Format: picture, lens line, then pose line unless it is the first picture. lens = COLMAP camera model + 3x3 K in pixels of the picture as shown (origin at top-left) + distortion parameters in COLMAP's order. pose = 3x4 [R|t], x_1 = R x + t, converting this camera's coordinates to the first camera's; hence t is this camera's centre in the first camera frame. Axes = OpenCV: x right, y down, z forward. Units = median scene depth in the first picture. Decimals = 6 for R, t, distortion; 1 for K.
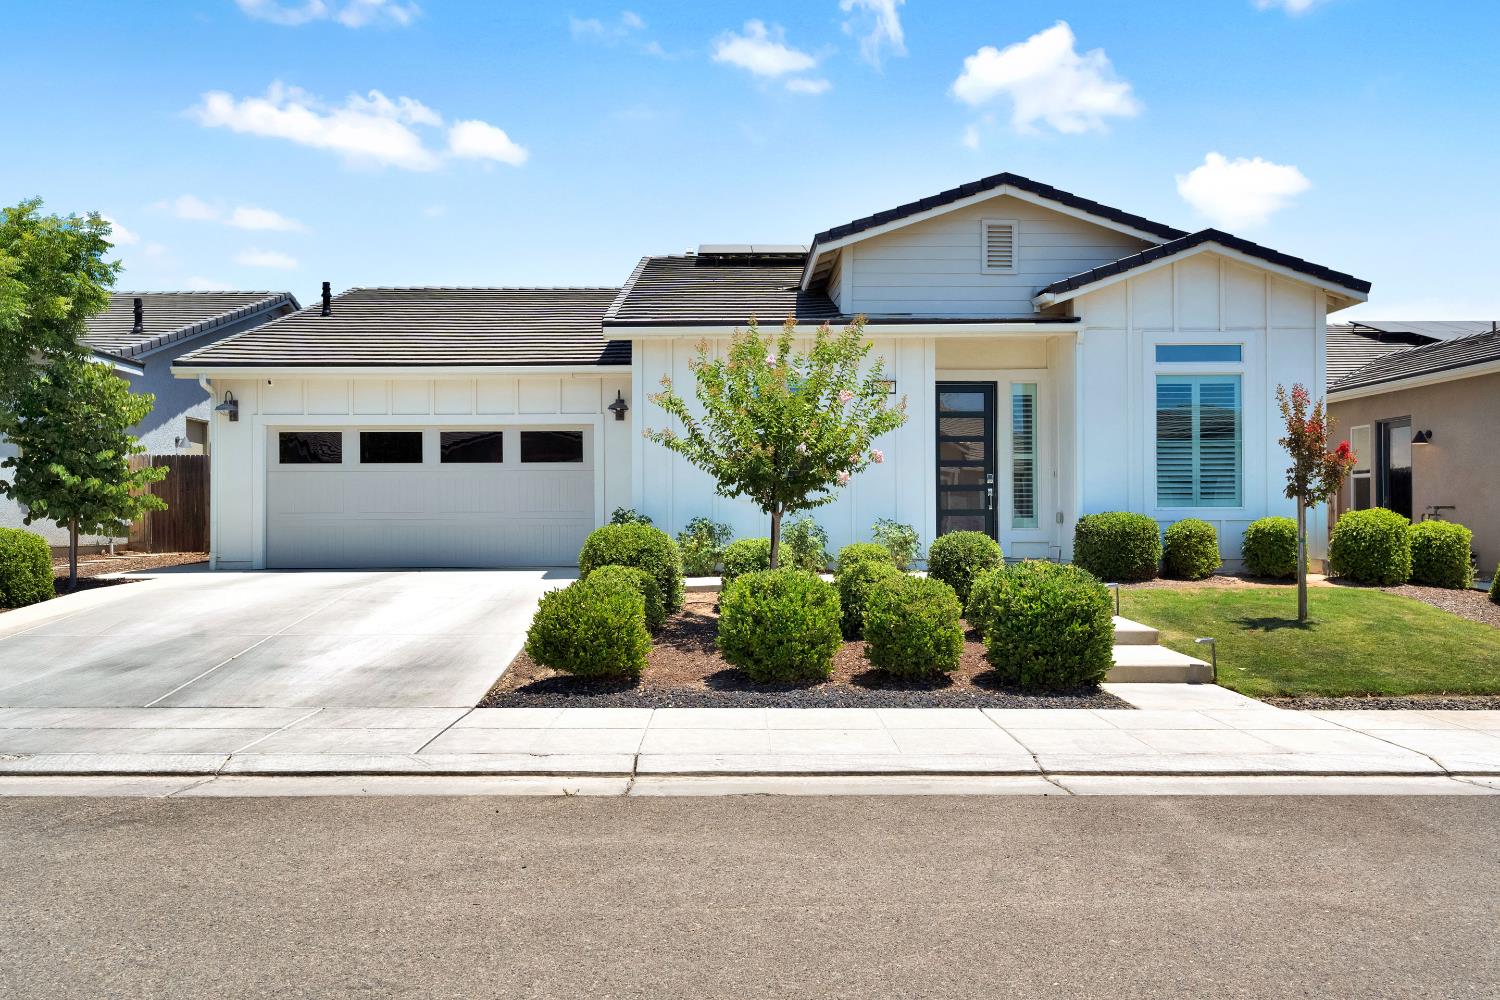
lens RADIAL K [[1134.3, 0, 750.0], [0, 1134.3, 500.0], [0, 0, 1]] dist [0.000283, 0.005147]
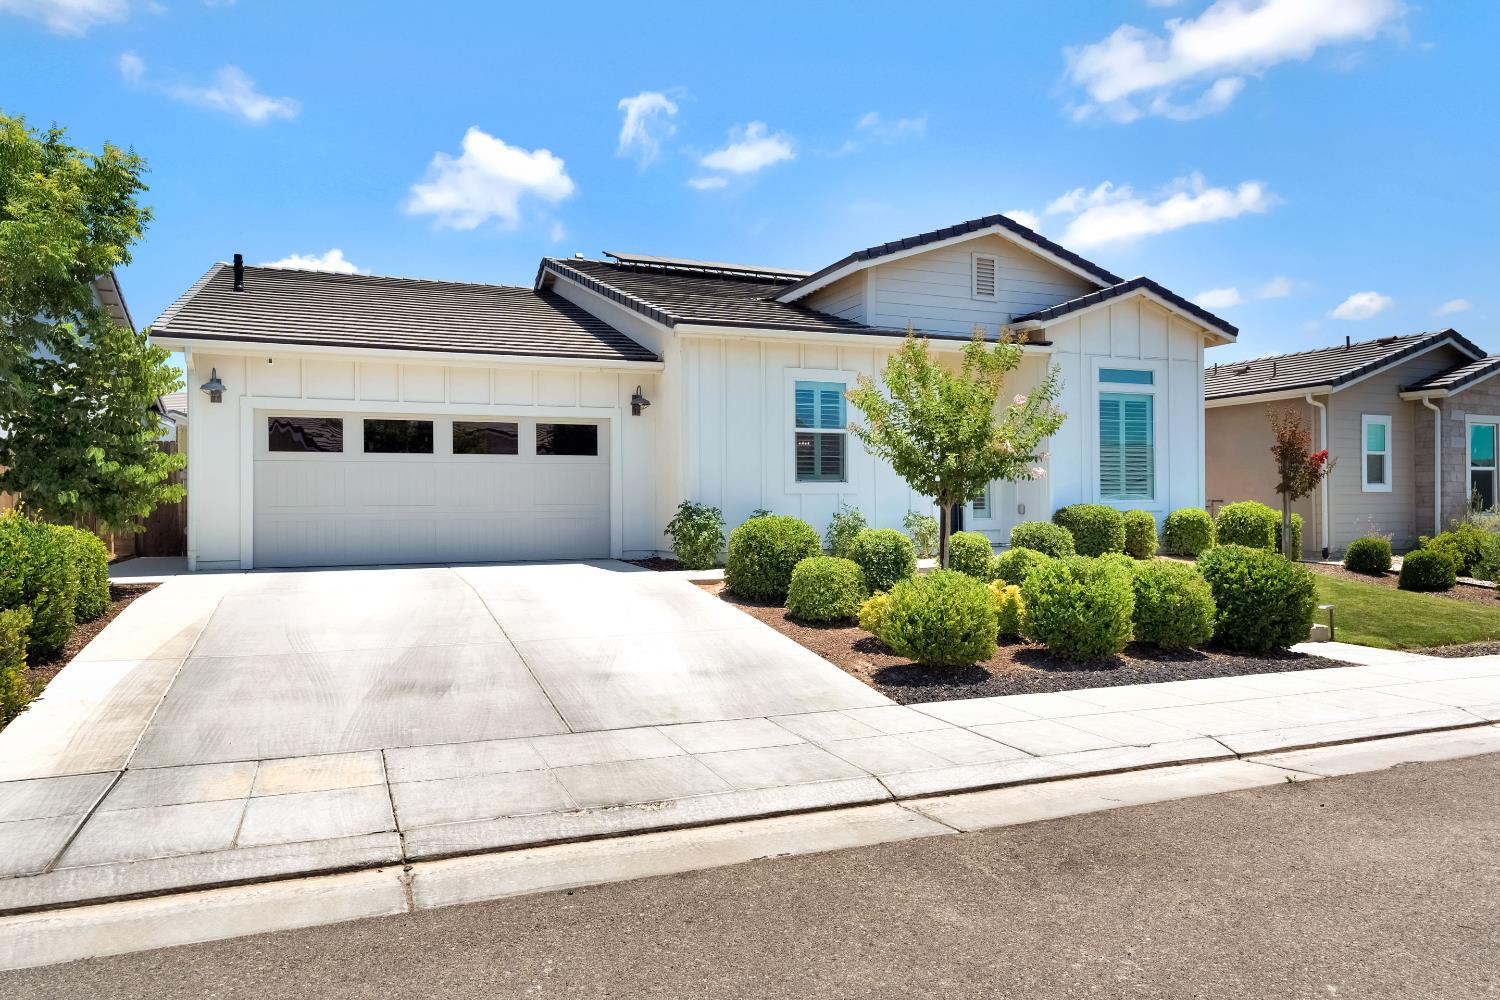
lens RADIAL K [[988.1, 0, 750.0], [0, 988.1, 500.0], [0, 0, 1]] dist [0.004504, -0.001202]
pose [[0.930099, 0.000592, 0.367308, -0.380672], [-0.003074, 0.999976, 0.006174, 0.000488], [-0.367295, -0.006871, 0.930079, 0.140716]]
